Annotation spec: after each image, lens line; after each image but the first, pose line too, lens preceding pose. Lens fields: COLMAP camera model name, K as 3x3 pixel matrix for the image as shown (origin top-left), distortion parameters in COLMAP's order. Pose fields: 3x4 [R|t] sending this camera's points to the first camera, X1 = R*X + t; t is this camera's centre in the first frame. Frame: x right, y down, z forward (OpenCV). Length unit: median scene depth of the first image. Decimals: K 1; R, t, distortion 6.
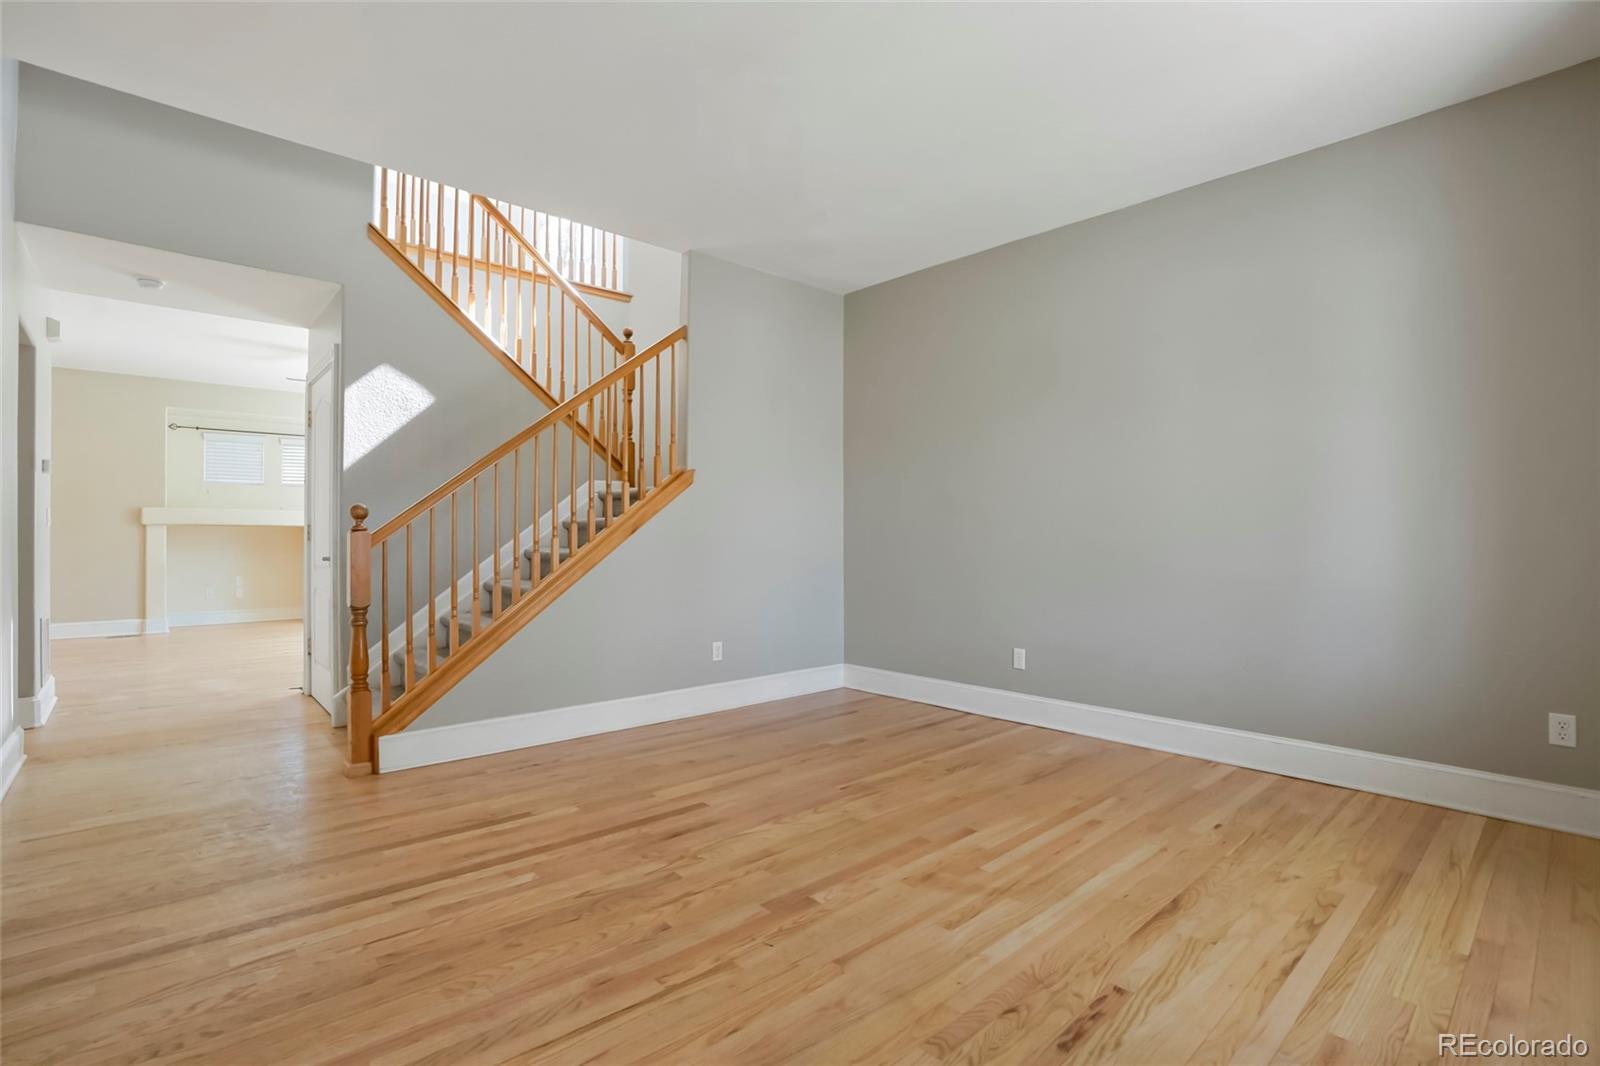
lens RADIAL K [[749.8, 0, 795.5], [0, 749.8, 538.8], [0, 0, 1]] dist [-0.041276, 0.011597]
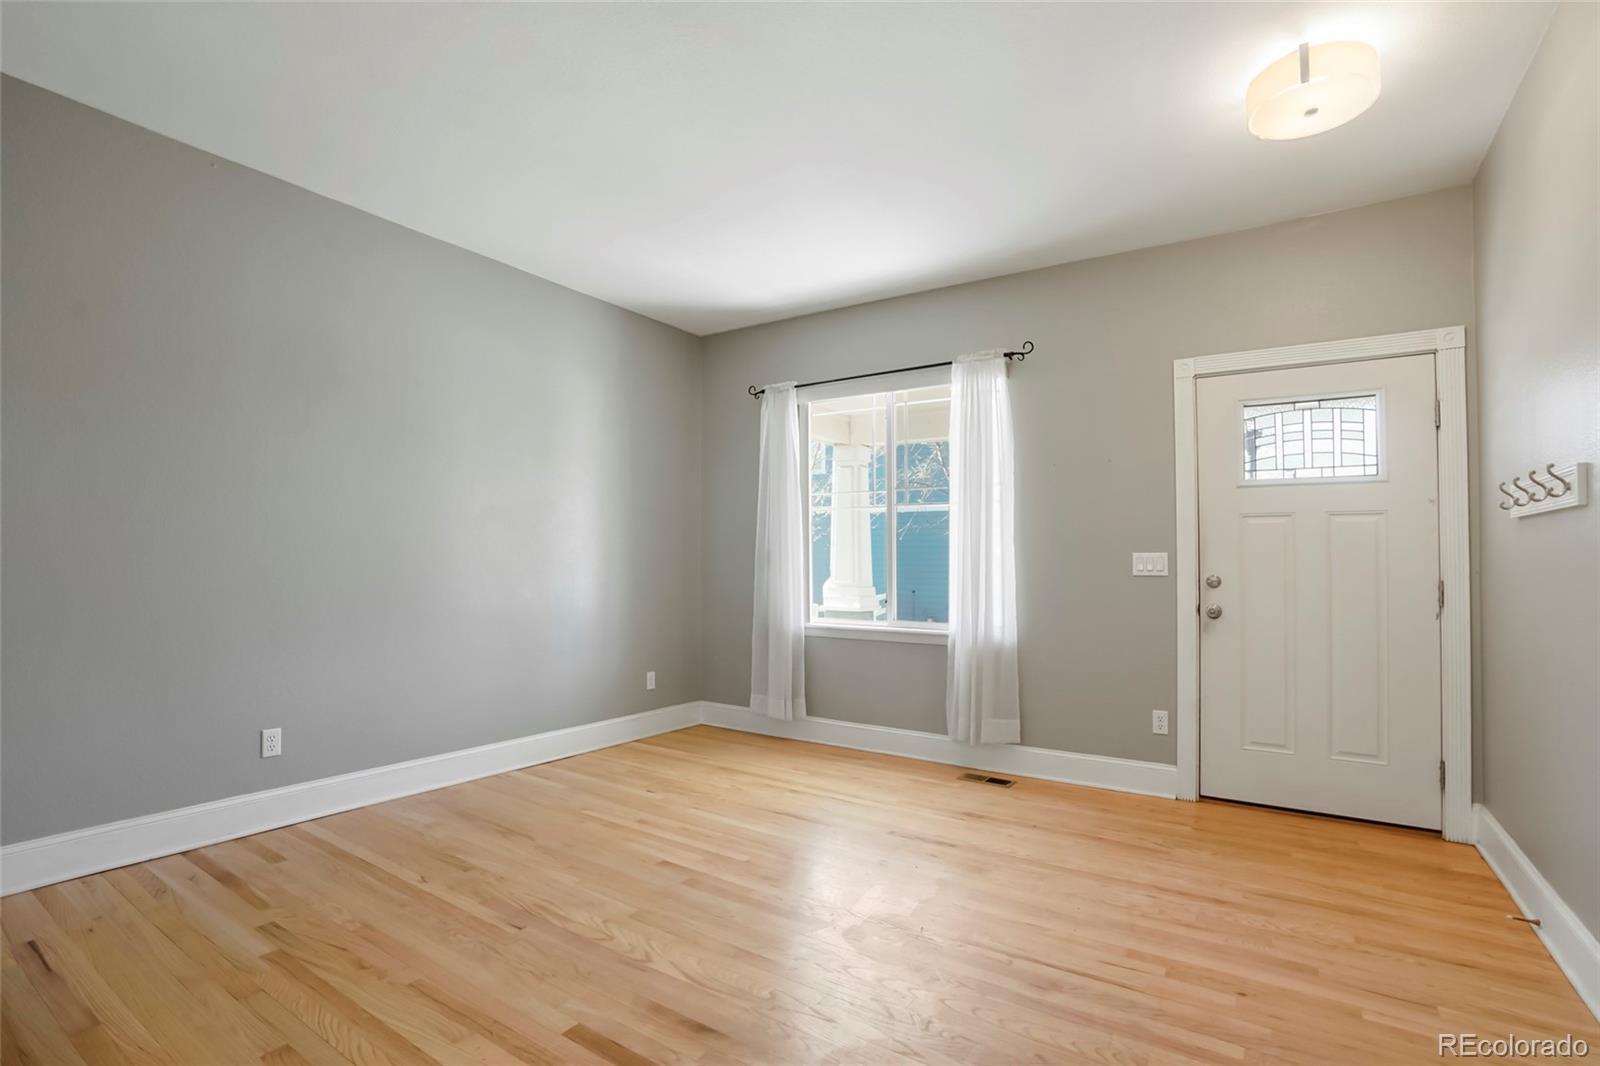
lens RADIAL K [[749.8, 0, 794.9], [0, 749.8, 540.0], [0, 0, 1]] dist [-0.041276, 0.011597]
pose [[-0.233154, 0.027226, 0.972059, -0.801095], [-0.013539, 0.999420, -0.031240, -0.035134], [-0.972346, -0.020445, -0.232650, 1.009802]]
